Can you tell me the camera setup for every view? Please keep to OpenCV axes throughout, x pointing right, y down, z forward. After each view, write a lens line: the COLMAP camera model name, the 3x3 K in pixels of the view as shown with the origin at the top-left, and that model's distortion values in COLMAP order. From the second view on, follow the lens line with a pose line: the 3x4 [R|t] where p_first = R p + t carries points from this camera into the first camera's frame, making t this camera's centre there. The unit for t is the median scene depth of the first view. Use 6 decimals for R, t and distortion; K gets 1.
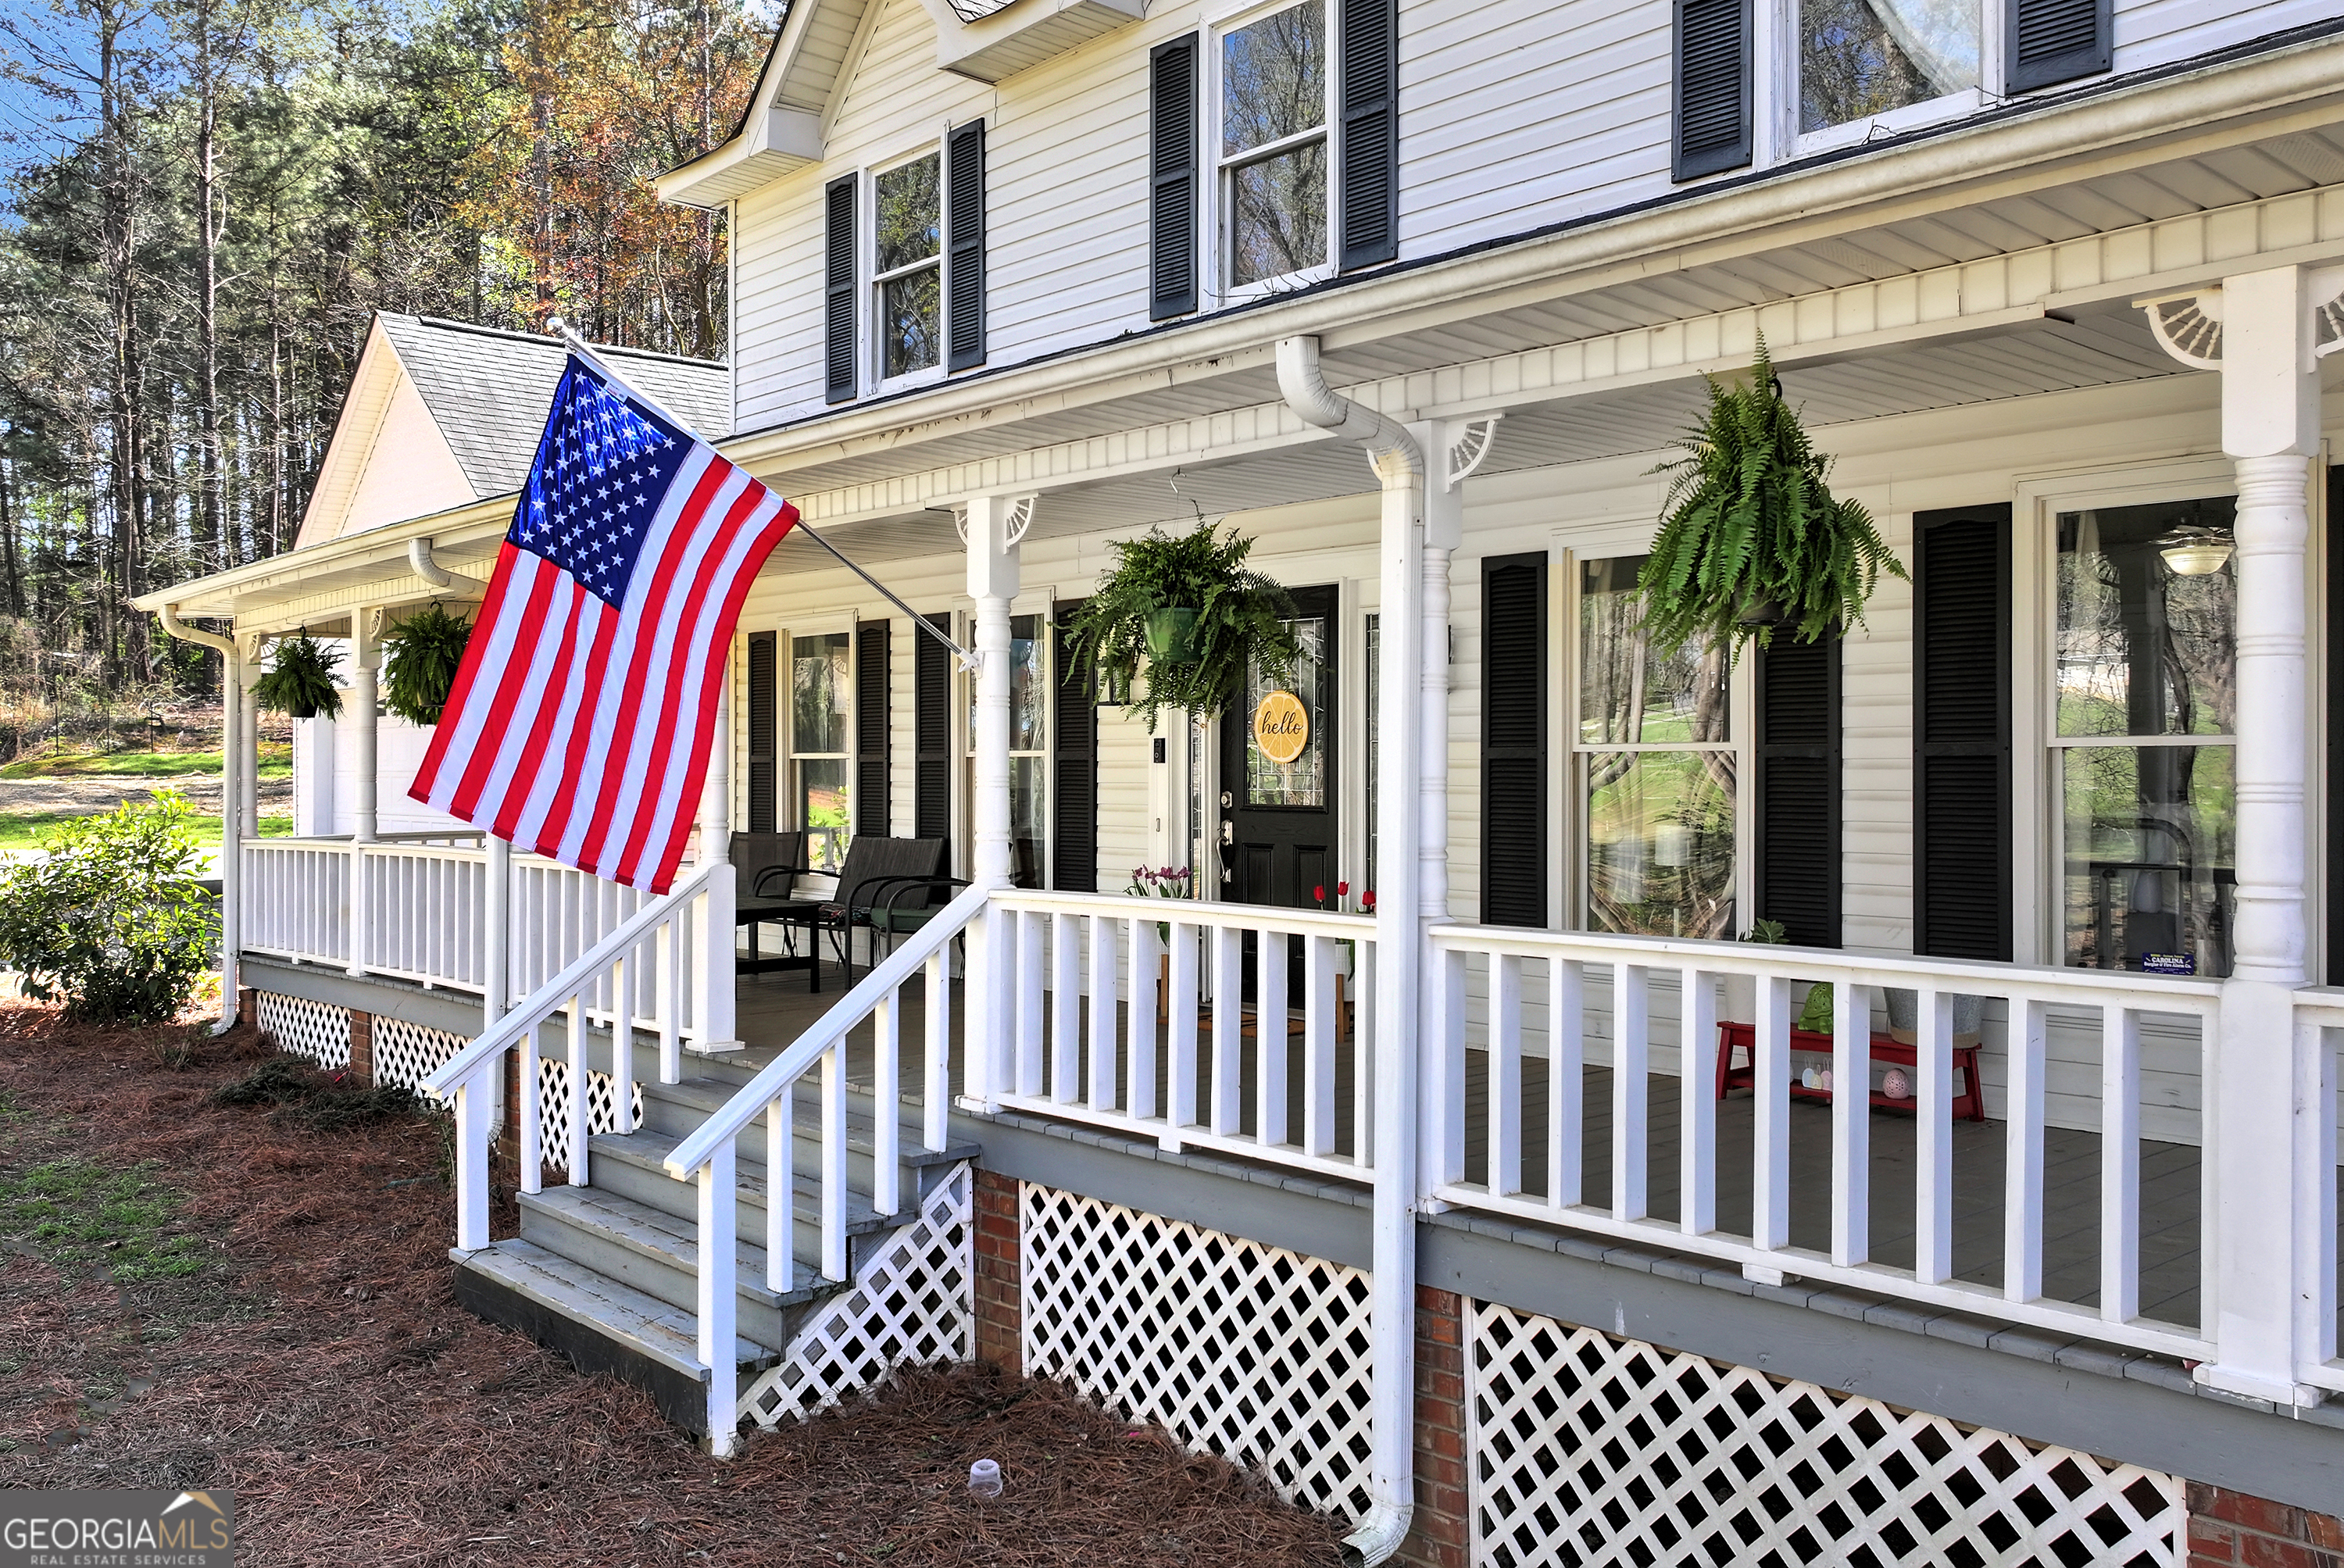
lens RADIAL K [[1922.2, 0, 1139.2], [0, 1922.2, 786.7], [0, 0, 1]] dist [0.013924, -0.005442]
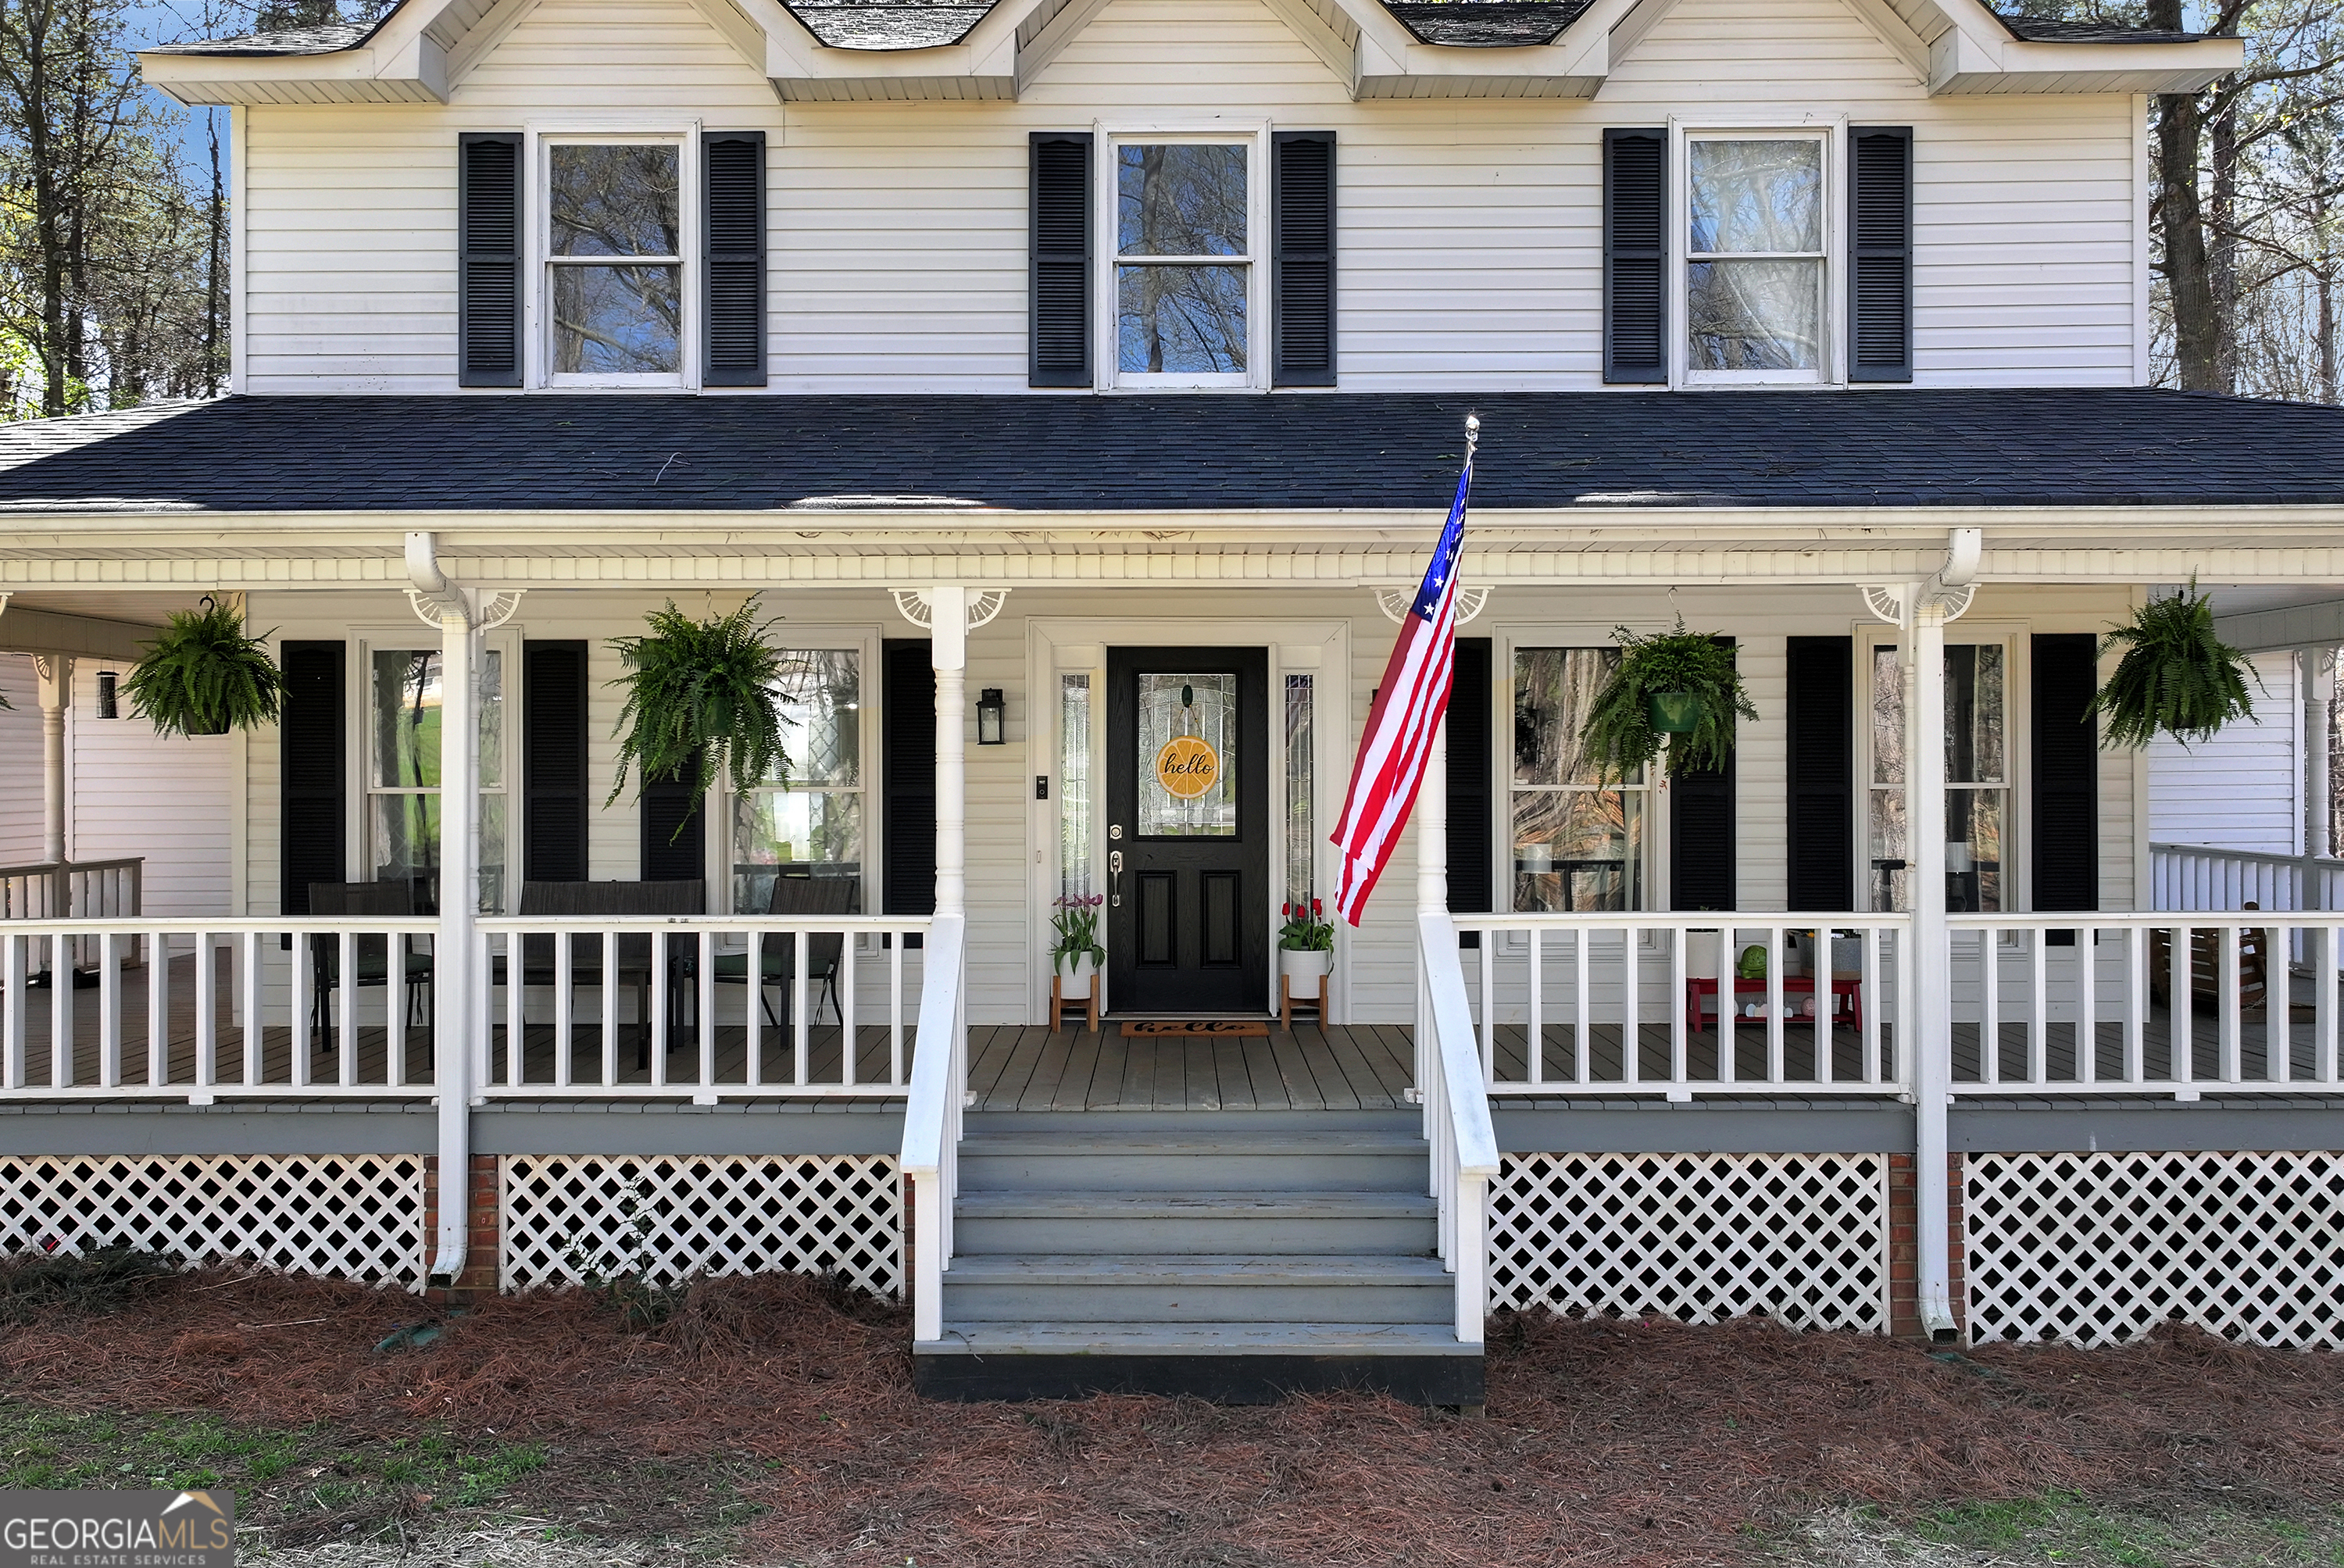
lens RADIAL K [[1922.2, 0, 1139.2], [0, 1922.2, 786.7], [0, 0, 1]] dist [0.013924, -0.005442]
pose [[0.674011, -0.004651, 0.738707, -1.128148], [0.009399, 0.999953, -0.002280, -0.024678], [-0.738662, 0.008480, 0.674023, 0.356641]]
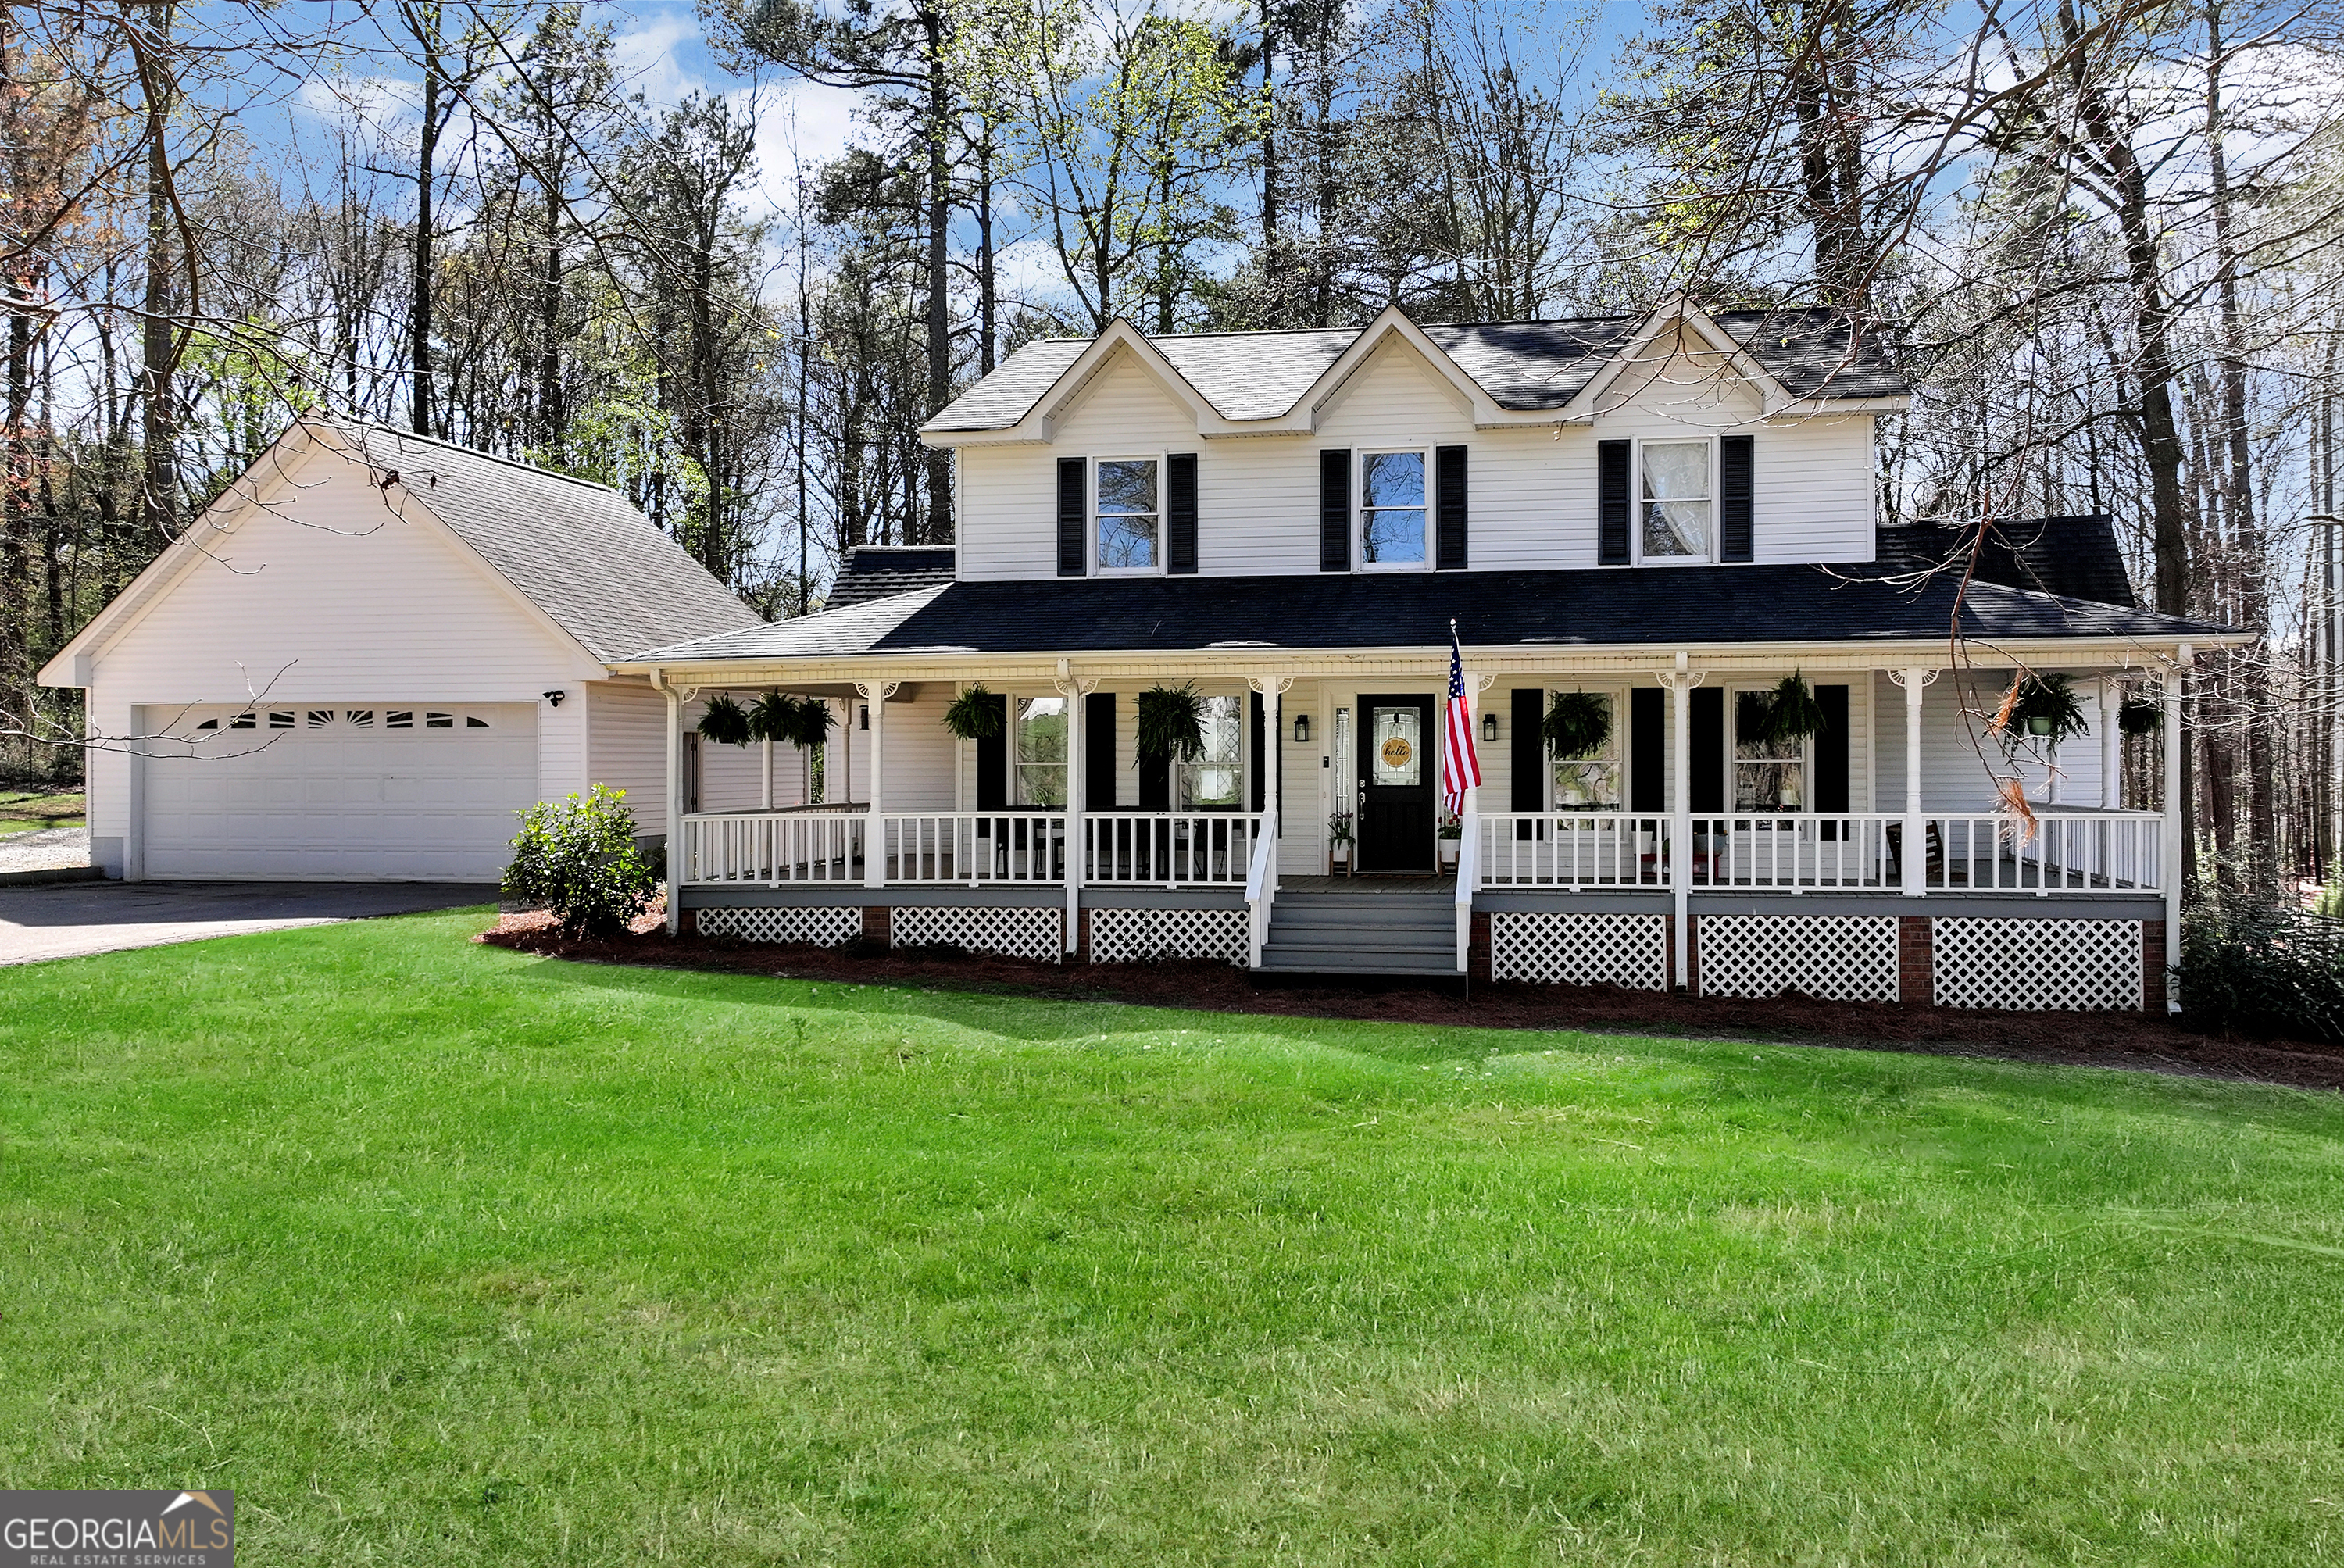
lens RADIAL K [[1860.9, 0, 1181.6], [0, 1860.9, 772.9], [0, 0, 1]] dist [0.025384, -0.000105]
pose [[0.807738, -0.000437, 0.589541, -2.132521], [0.006316, 0.999949, -0.007912, 0.015616], [-0.589508, 0.010115, 0.807699, -0.998740]]
